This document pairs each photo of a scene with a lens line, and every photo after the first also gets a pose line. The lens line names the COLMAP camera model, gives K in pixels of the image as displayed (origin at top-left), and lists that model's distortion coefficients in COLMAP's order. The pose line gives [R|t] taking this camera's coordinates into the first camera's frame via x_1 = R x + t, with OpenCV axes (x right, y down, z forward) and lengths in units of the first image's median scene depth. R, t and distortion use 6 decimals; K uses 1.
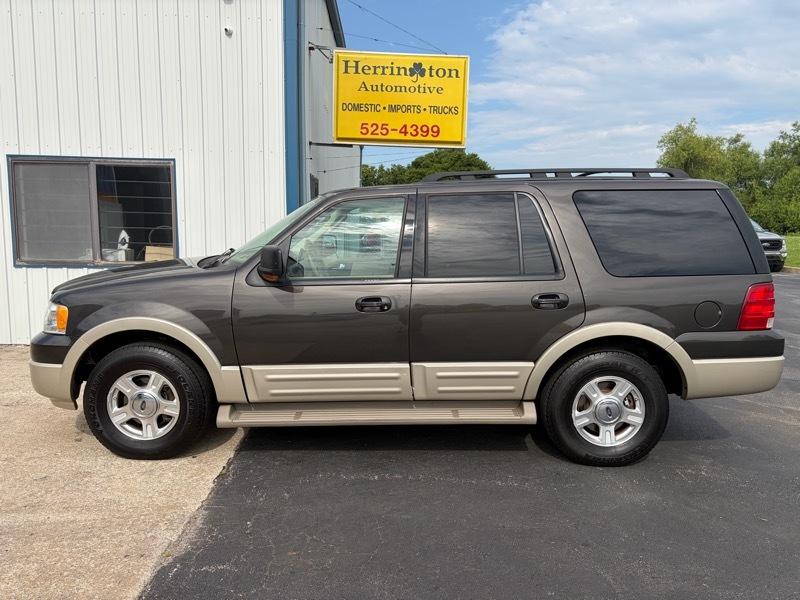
lens RADIAL K [[603.1, 0, 399.1], [0, 603.1, 301.8], [0, 0, 1]] dist [-0.002084, -0.007397]
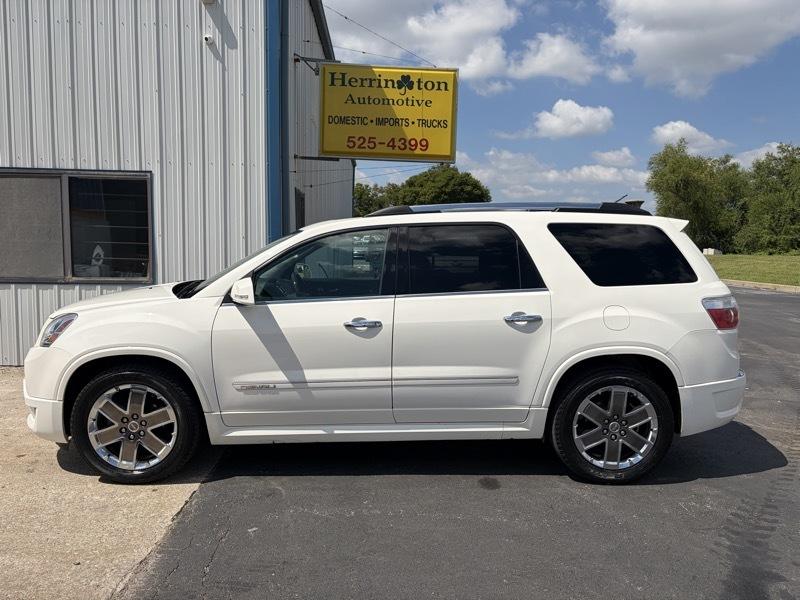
lens RADIAL K [[600.4, 0, 402.6], [0, 600.4, 299.0], [0, 0, 1]] dist [0.001247, -0.010841]
pose [[0.999904, 0.000337, 0.013861, 0.012430], [0.000145, 0.999397, -0.034735, -0.000287], [-0.013864, 0.034734, 0.999300, 0.039810]]
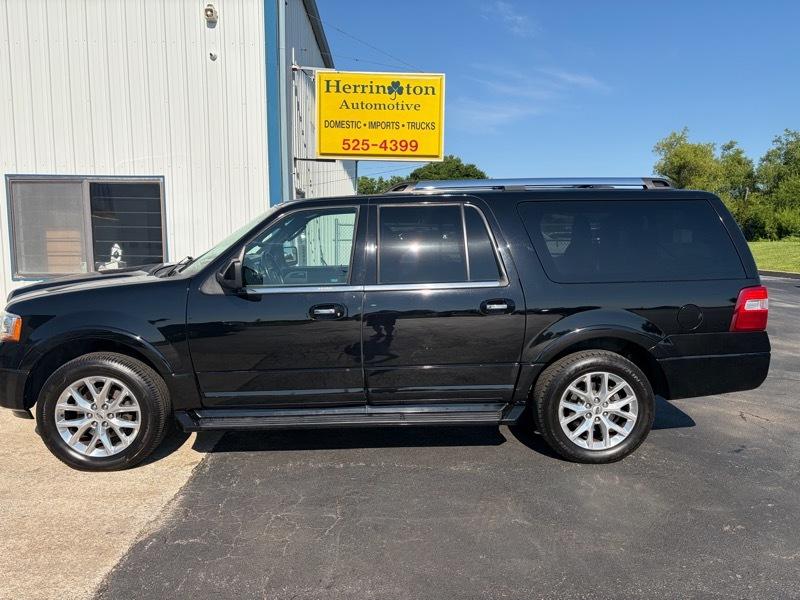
lens RADIAL K [[604.5, 0, 404.4], [0, 604.5, 301.7], [0, 0, 1]] dist [0.013271, -0.030177]
pose [[0.999886, -0.015077, 0.000897, 0.039247], [0.015091, 0.999714, -0.018559, 0.008419], [-0.000617, 0.018570, 0.999827, -0.050294]]
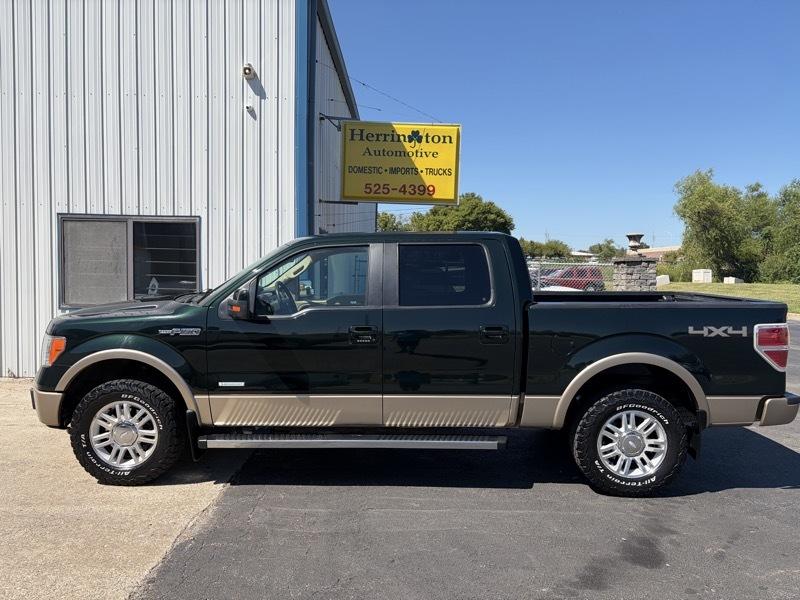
lens RADIAL K [[611.2, 0, 395.9], [0, 611.2, 299.1], [0, 0, 1]] dist [0.007385, -0.007623]
pose [[0.999135, 0.003582, -0.041420, 0.042745], [-0.006890, 0.996770, -0.080014, 0.009669], [0.041000, 0.080230, 0.995933, -0.116989]]
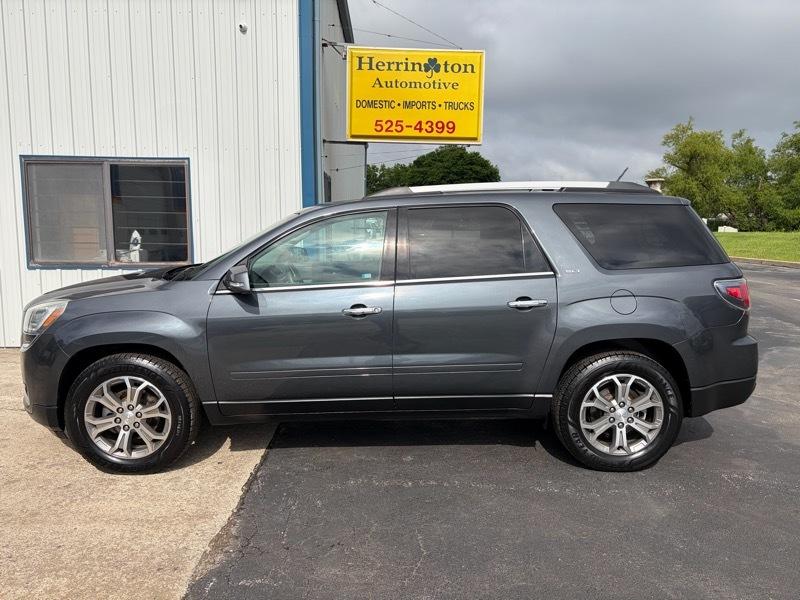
lens RADIAL K [[601.5, 0, 392.0], [0, 601.5, 298.7], [0, 0, 1]] dist [-0.001932, -0.003095]
pose [[0.999899, -0.007313, -0.012175, -0.026132], [0.007270, 0.999967, -0.003588, -0.000644], [0.012200, 0.003499, 0.999919, 0.018559]]
